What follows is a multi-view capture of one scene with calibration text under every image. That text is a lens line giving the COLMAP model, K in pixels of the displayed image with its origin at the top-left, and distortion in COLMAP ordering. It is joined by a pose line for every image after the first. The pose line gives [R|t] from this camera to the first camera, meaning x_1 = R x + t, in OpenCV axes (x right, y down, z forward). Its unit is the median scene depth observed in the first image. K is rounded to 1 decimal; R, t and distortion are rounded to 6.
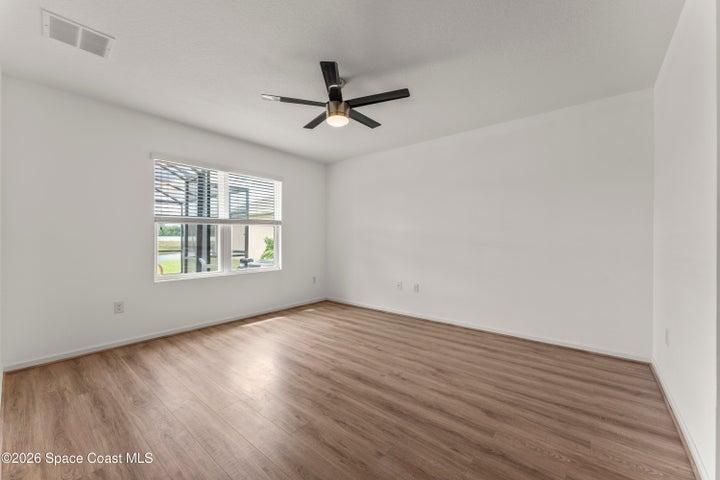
lens RADIAL K [[287.4, 0, 360.0], [0, 287.4, 240.0], [0, 0, 1]] dist [-0.000999, -0.000171]
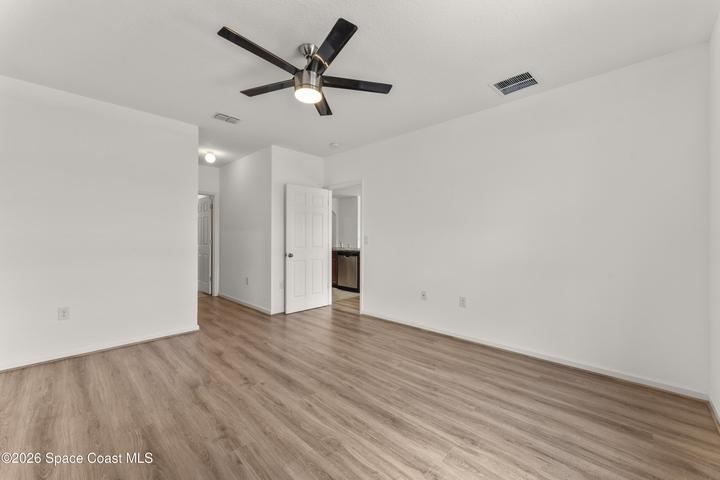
lens RADIAL K [[287.4, 0, 360.0], [0, 287.4, 240.0], [0, 0, 1]] dist [-0.000999, -0.000171]
pose [[-0.997051, -0.005484, 0.076542, -0.292714], [-0.004626, 0.999925, 0.011377, -0.008208], [-0.076598, 0.010989, -0.997001, 1.823300]]
